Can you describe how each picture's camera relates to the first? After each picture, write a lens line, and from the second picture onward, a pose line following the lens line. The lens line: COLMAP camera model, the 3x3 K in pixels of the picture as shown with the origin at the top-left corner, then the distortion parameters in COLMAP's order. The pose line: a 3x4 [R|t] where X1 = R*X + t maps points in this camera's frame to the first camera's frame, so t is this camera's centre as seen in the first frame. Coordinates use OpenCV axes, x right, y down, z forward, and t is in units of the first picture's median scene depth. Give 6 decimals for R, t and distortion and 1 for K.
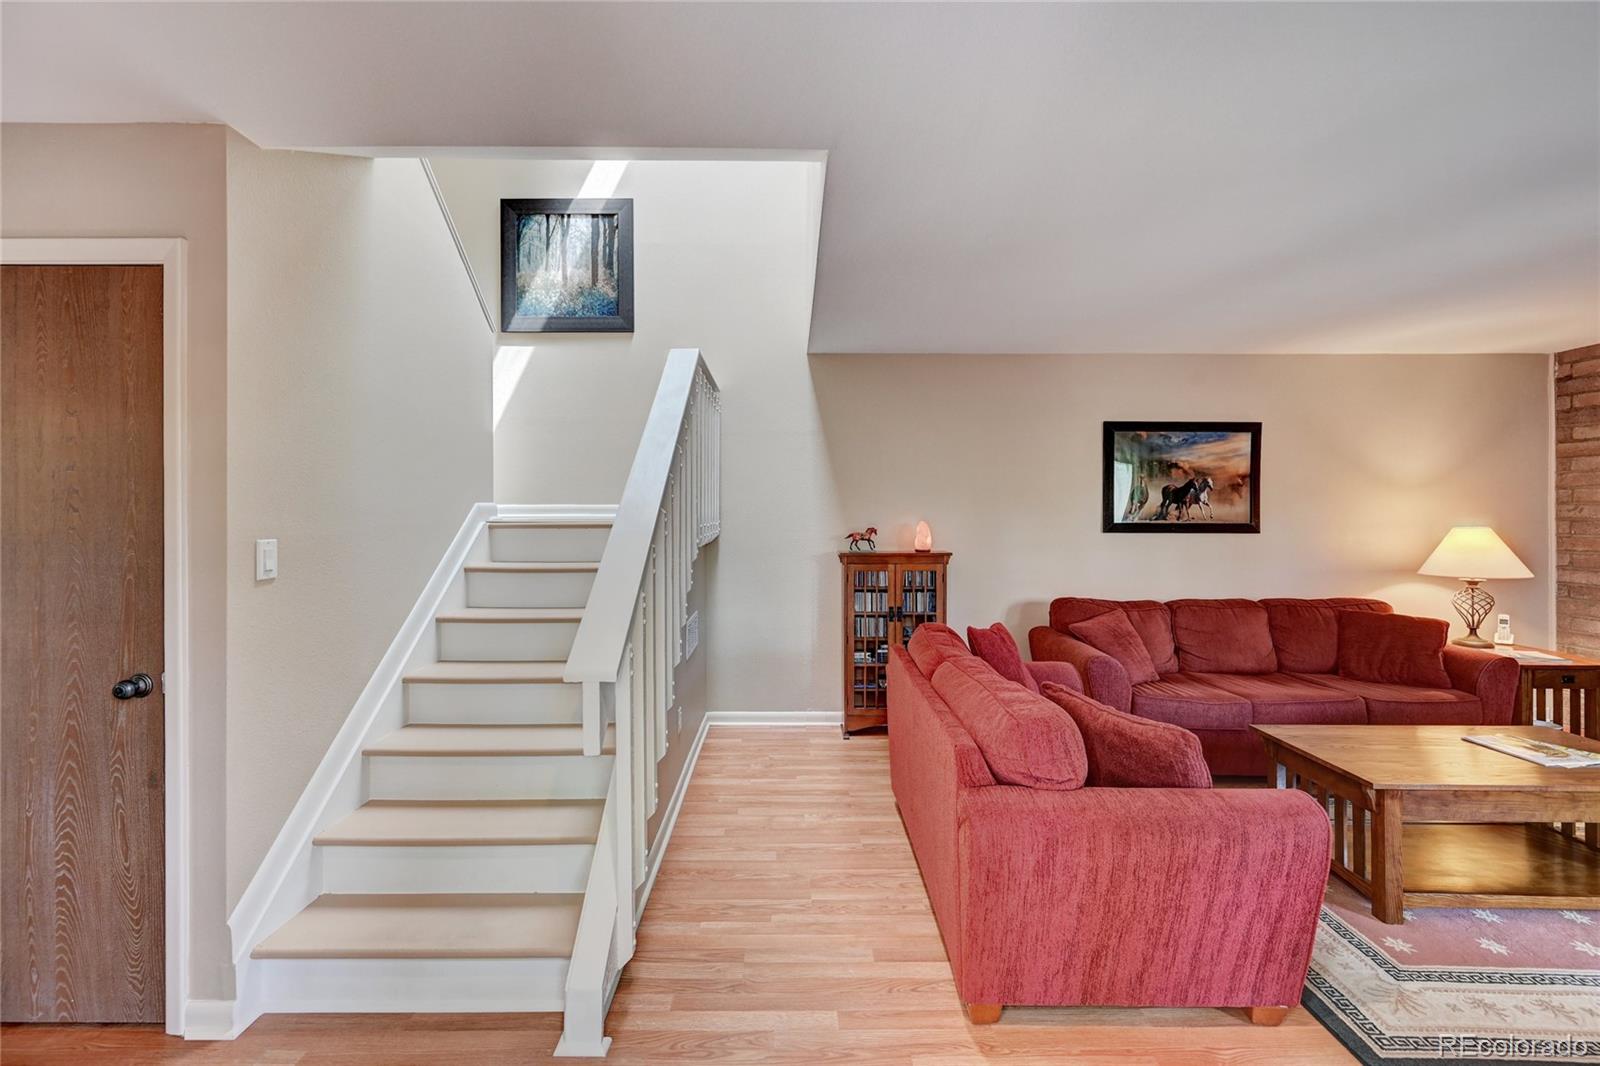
lens RADIAL K [[634.3, 0, 790.3], [0, 634.3, 517.3], [0, 0, 1]] dist [-0.000120, 0.001007]
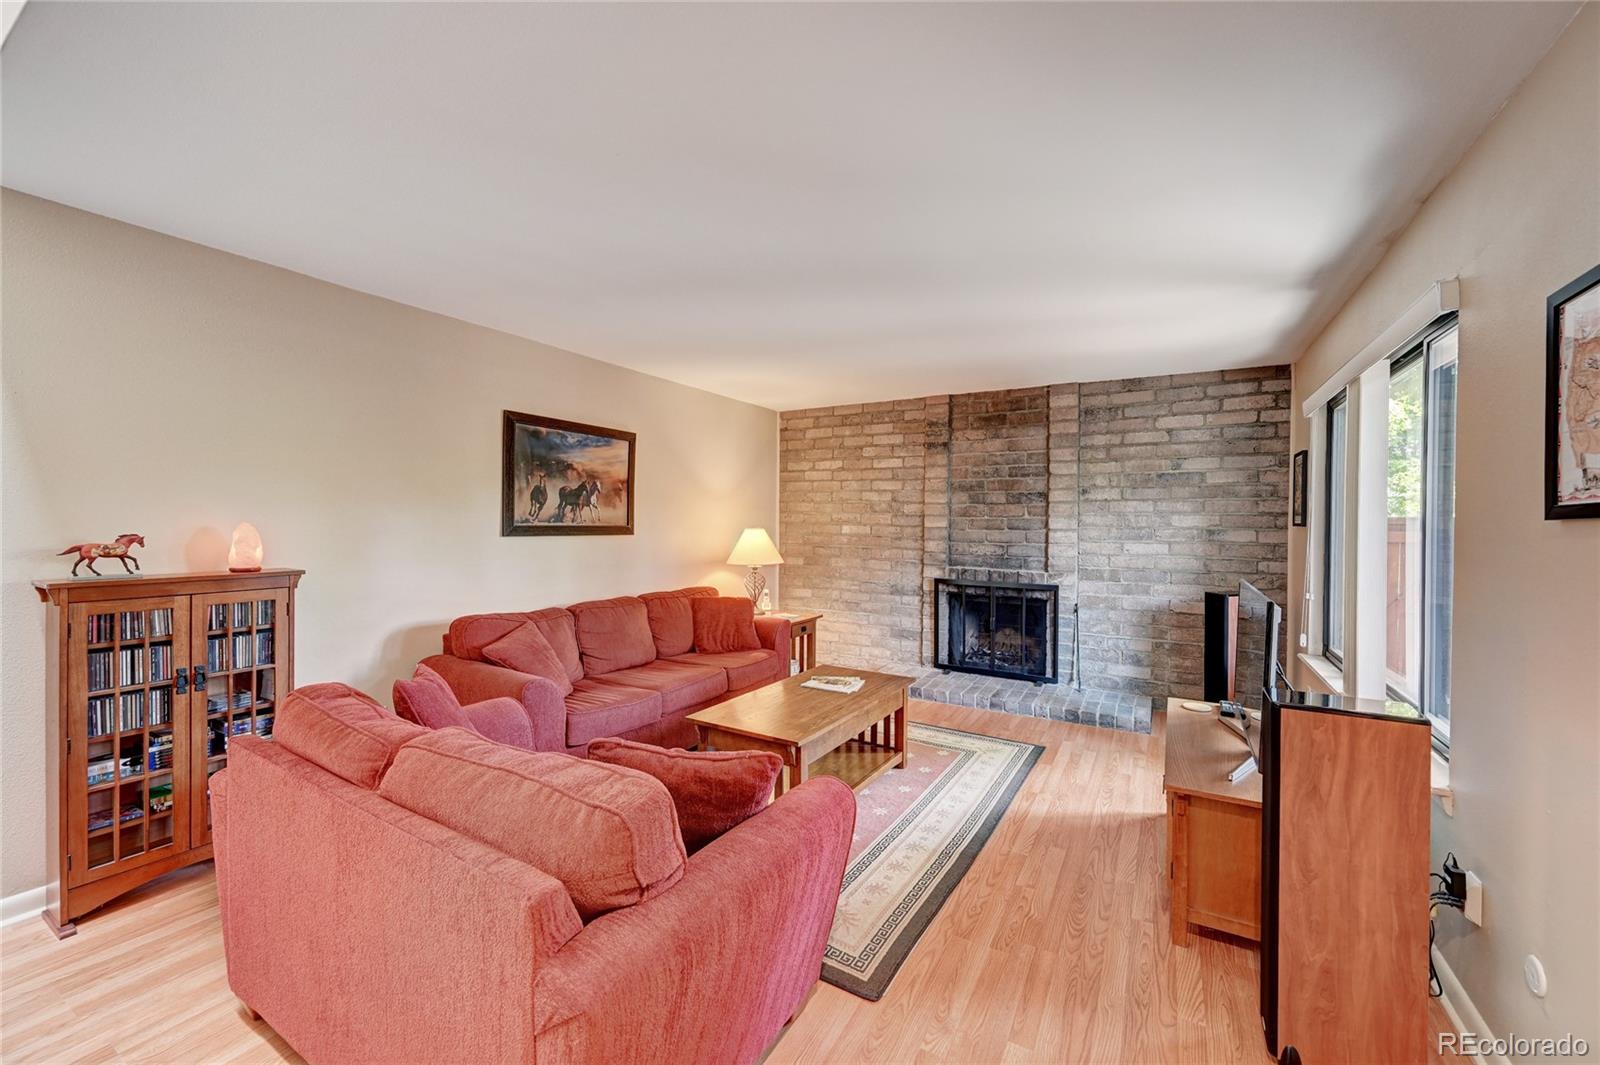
lens RADIAL K [[631.4, 0, 805.2], [0, 631.4, 527.4], [0, 0, 1]] dist [-0.001197, 0.000082]
pose [[0.506624, -0.003553, 0.862160, -0.050047], [-0.006174, 0.999951, 0.007749, 0.002444], [-0.862145, -0.009249, 0.506577, 0.204339]]
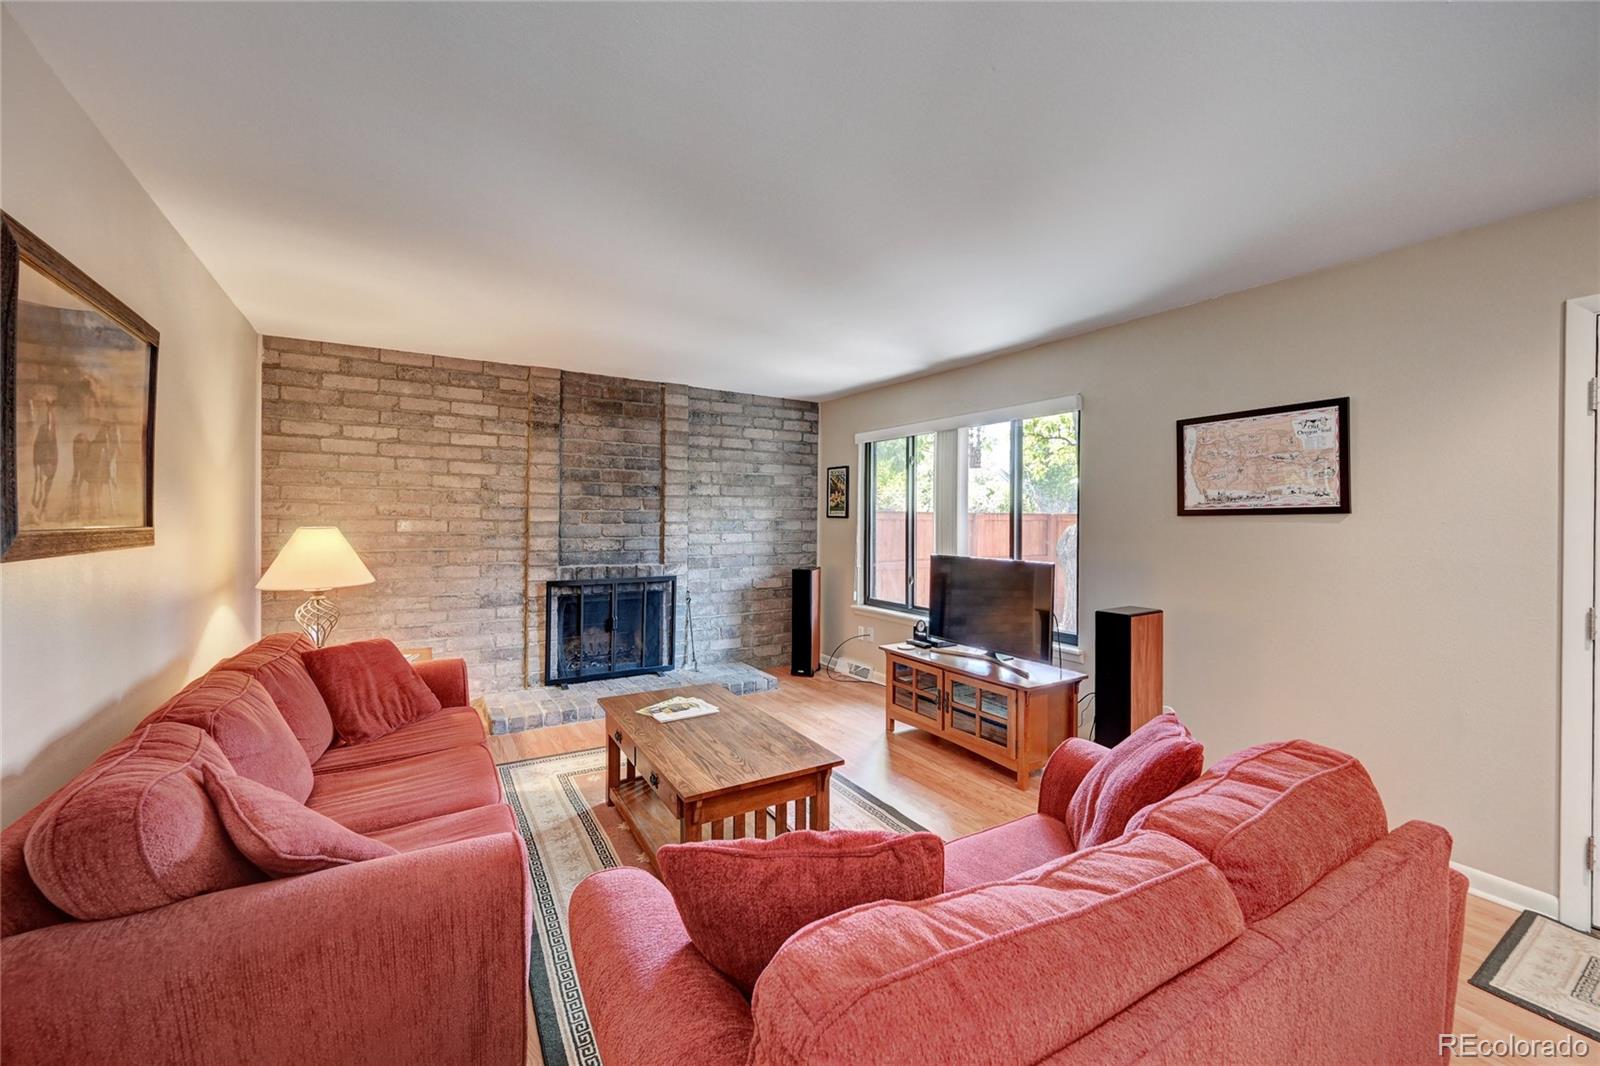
lens RADIAL K [[634.3, 0, 812.2], [0, 634.3, 519.2], [0, 0, 1]] dist [-0.000120, 0.001007]
pose [[-0.533096, -0.005199, 0.846039, 0.015195], [-0.002365, 0.999986, 0.004655, -0.000388], [-0.846051, 0.000480, -0.533101, 0.861716]]
